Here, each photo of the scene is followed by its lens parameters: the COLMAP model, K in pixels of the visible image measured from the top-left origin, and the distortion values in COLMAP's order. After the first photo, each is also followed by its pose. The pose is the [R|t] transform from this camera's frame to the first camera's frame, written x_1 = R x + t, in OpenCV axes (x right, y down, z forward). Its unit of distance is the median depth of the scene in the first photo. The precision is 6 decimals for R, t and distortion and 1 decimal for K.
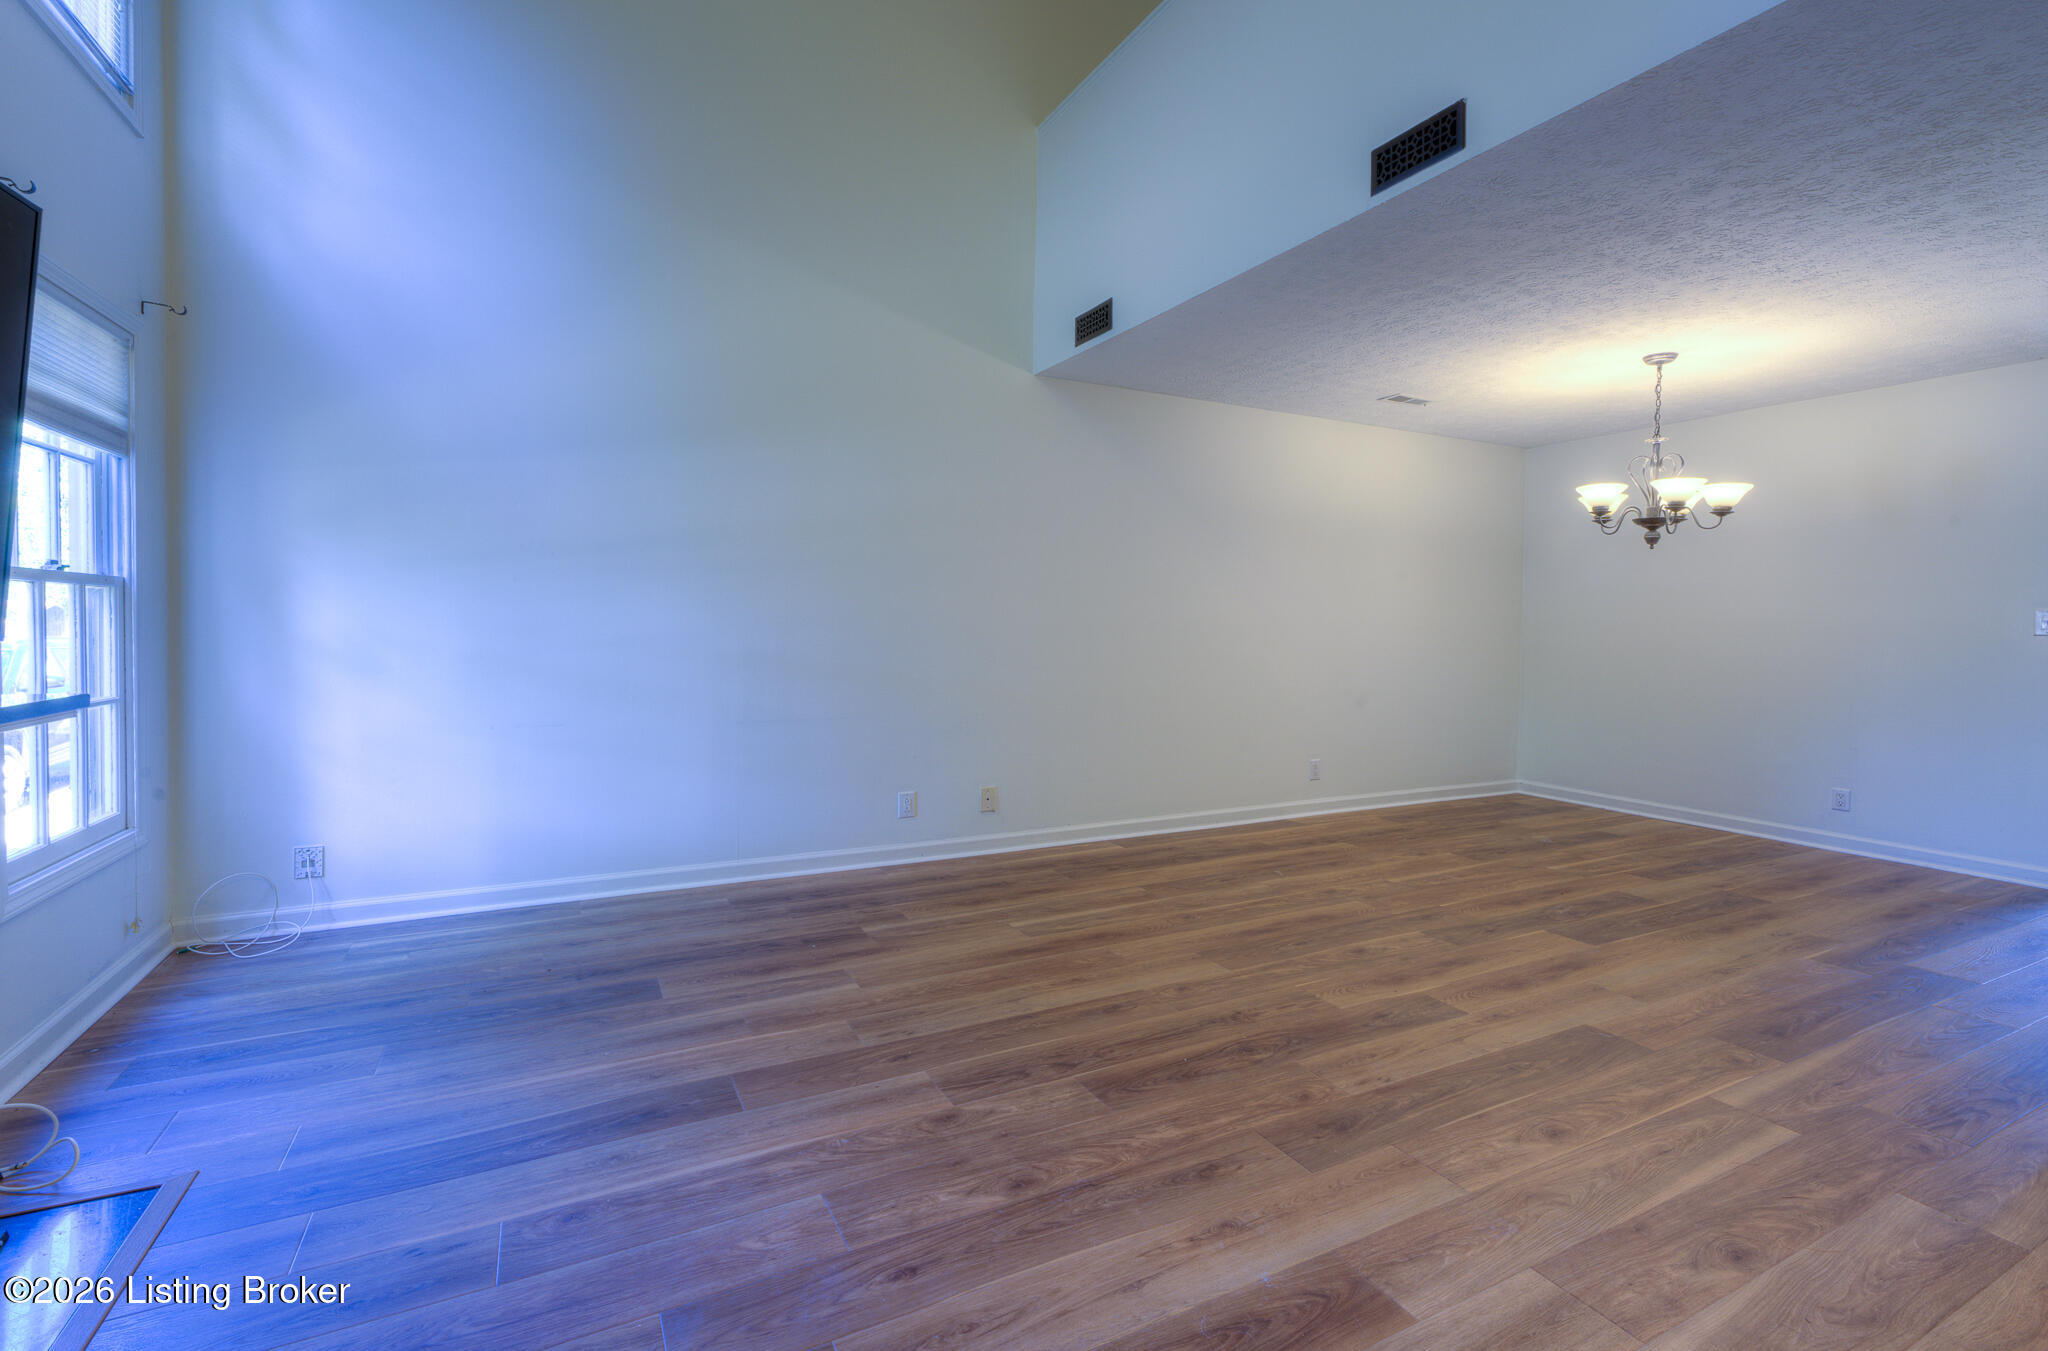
lens RADIAL K [[811.1, 0, 928.9], [0, 811.1, 643.3], [0, 0, 1]] dist [0.002498, 0.000349]
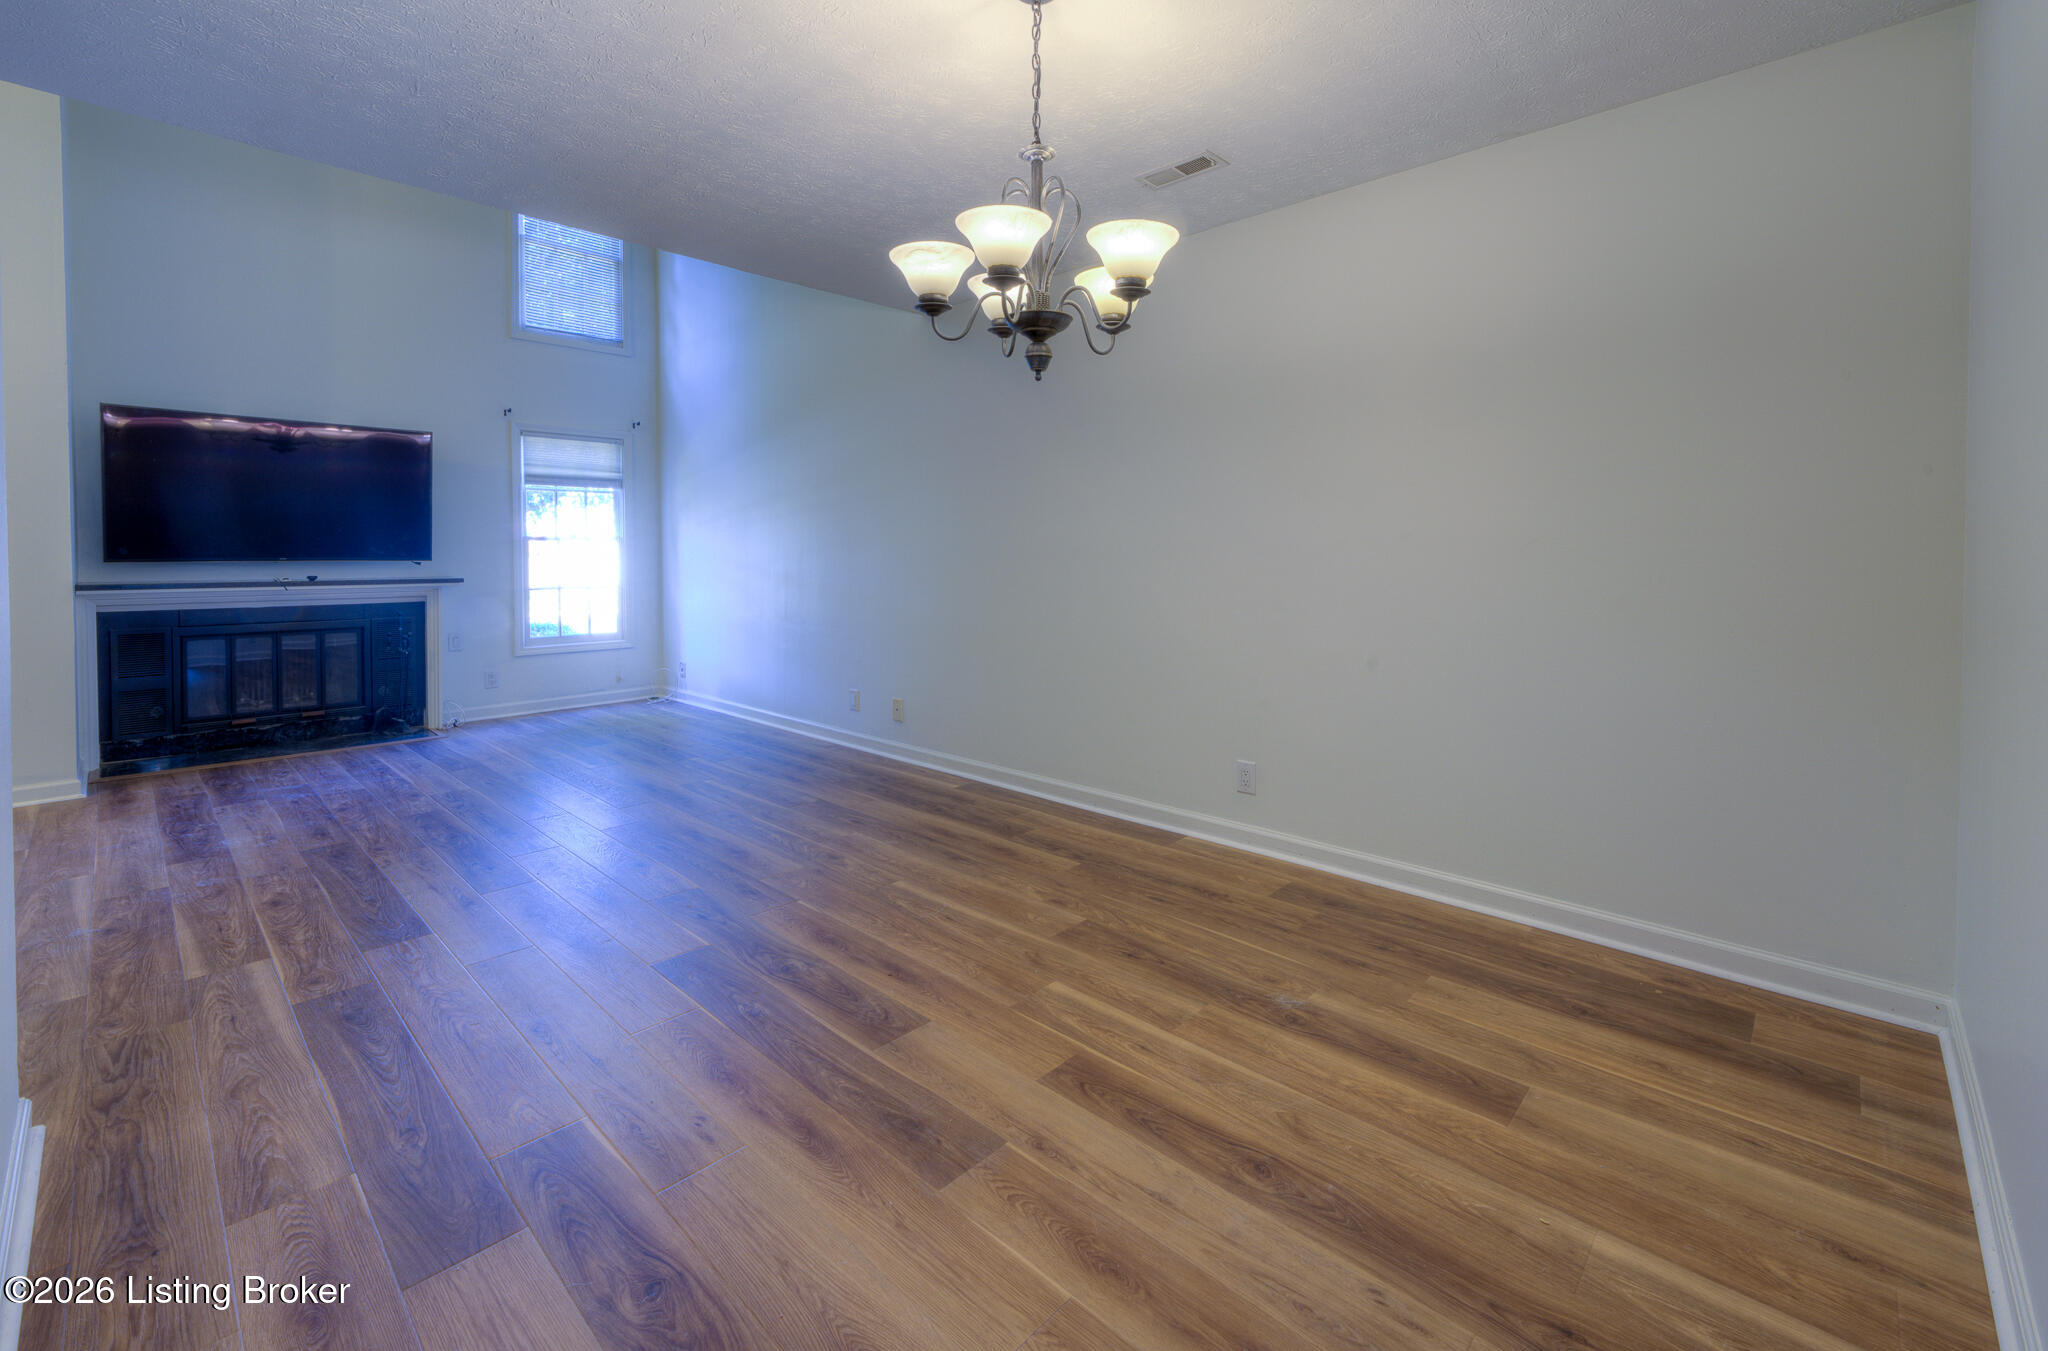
lens RADIAL K [[804.1, 0, 1043.4], [0, 804.1, 574.9], [0, 0, 1]] dist [0.000395, -0.000092]
pose [[0.438884, 0.012507, -0.898457, 2.048014], [-0.015191, 0.999863, 0.006498, -0.007583], [0.898415, 0.010797, 0.439014, 1.233436]]
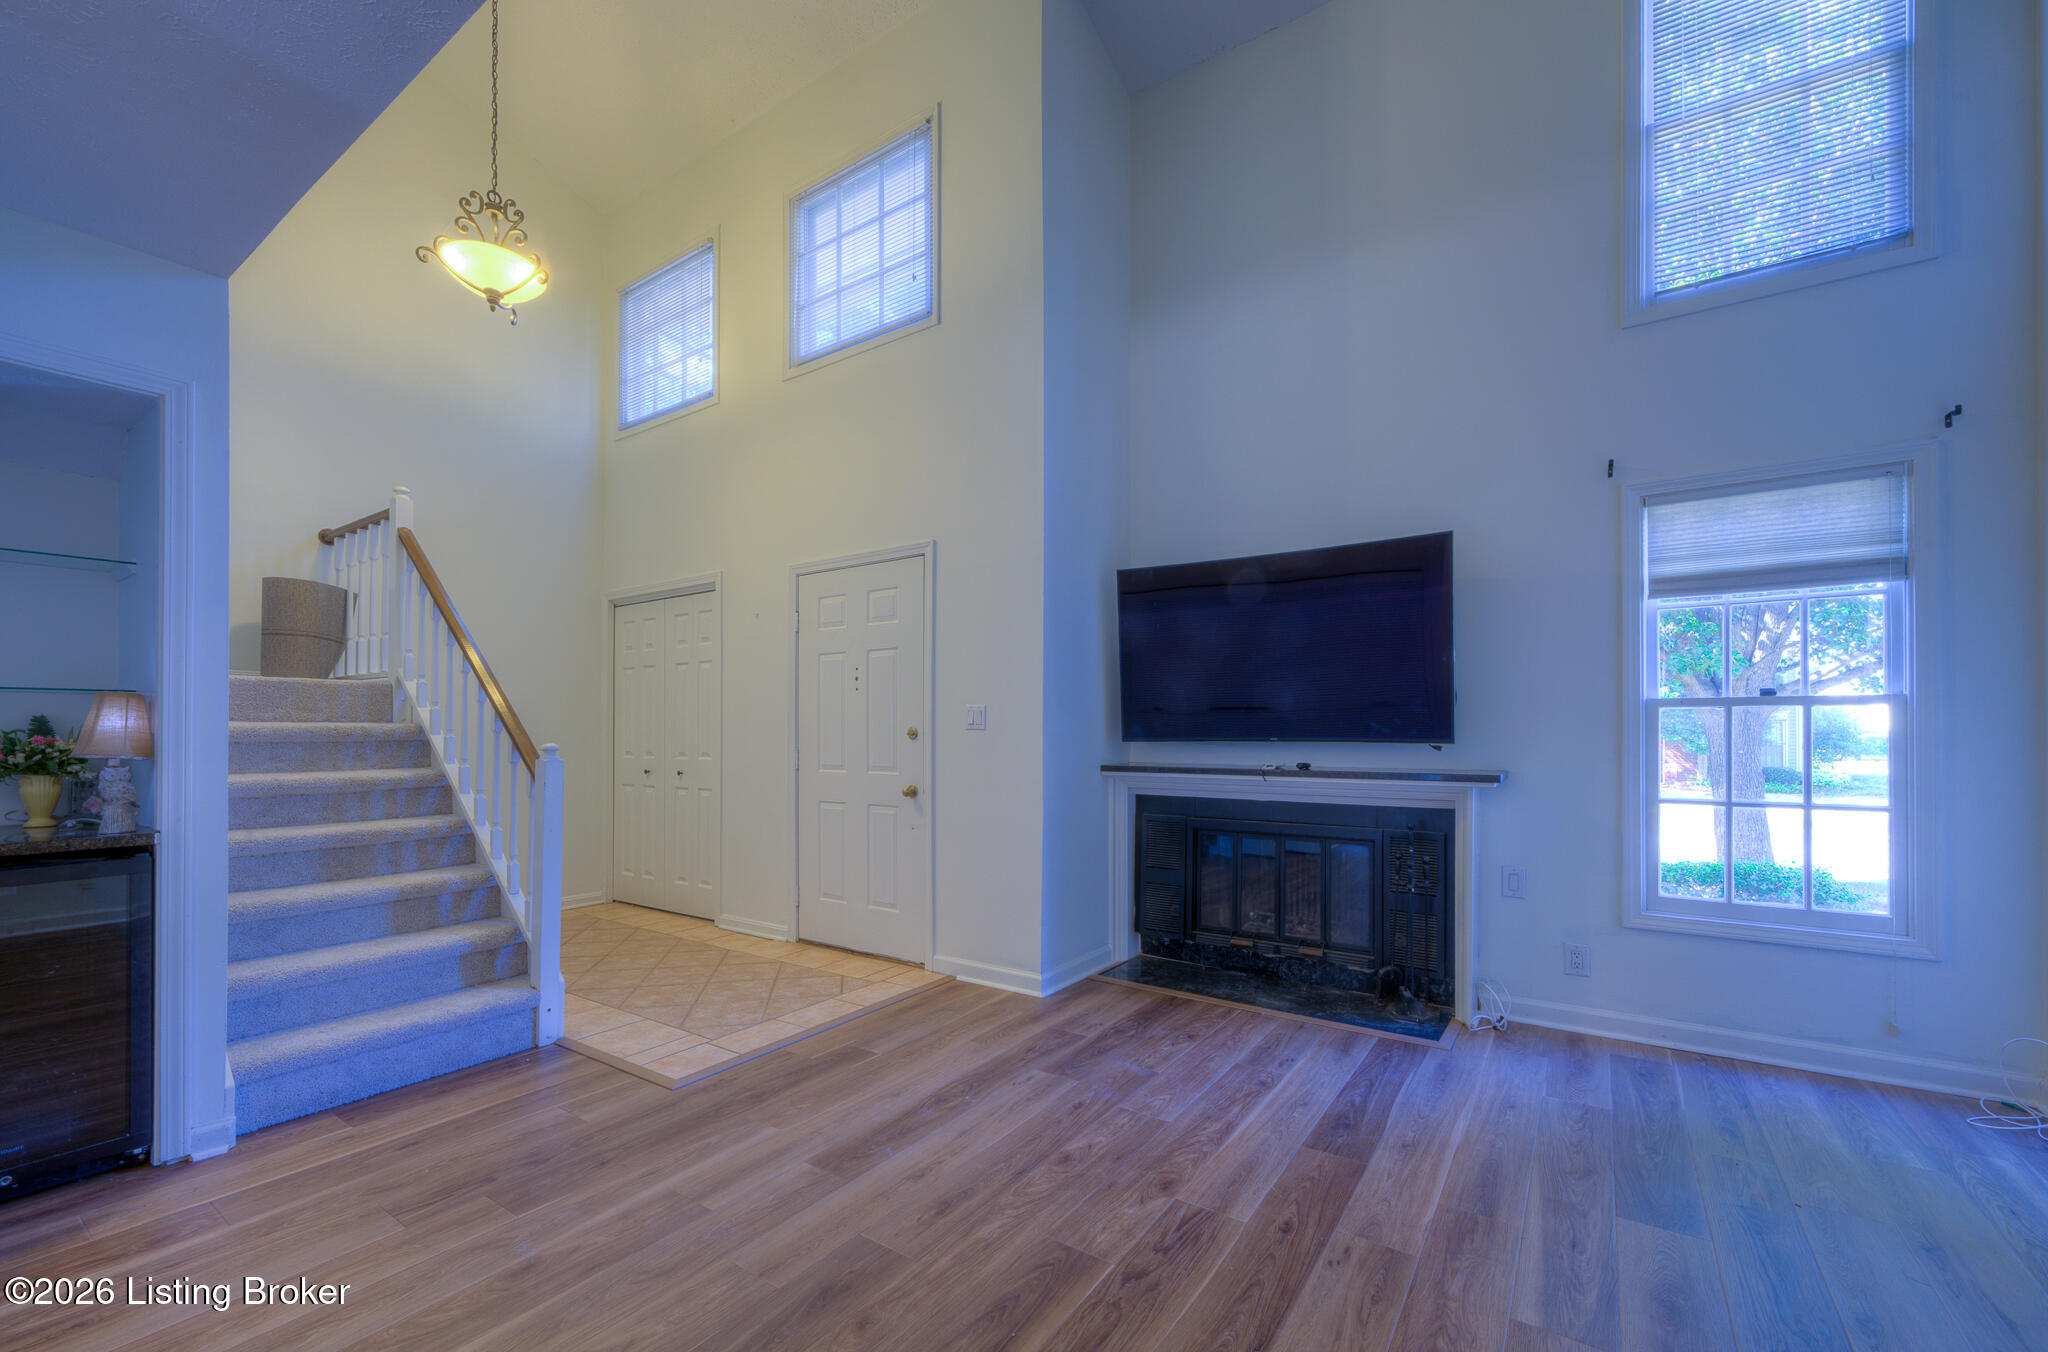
lens RADIAL K [[841.0, 0, 995.3], [0, 841.0, 727.7], [0, 0, 1]] dist [0.002425, 0.000135]
pose [[-0.842429, -0.013673, -0.538635, 0.674835], [-0.021483, 0.999735, 0.008223, -0.029352], [0.538380, 0.018499, -0.842499, 1.469975]]
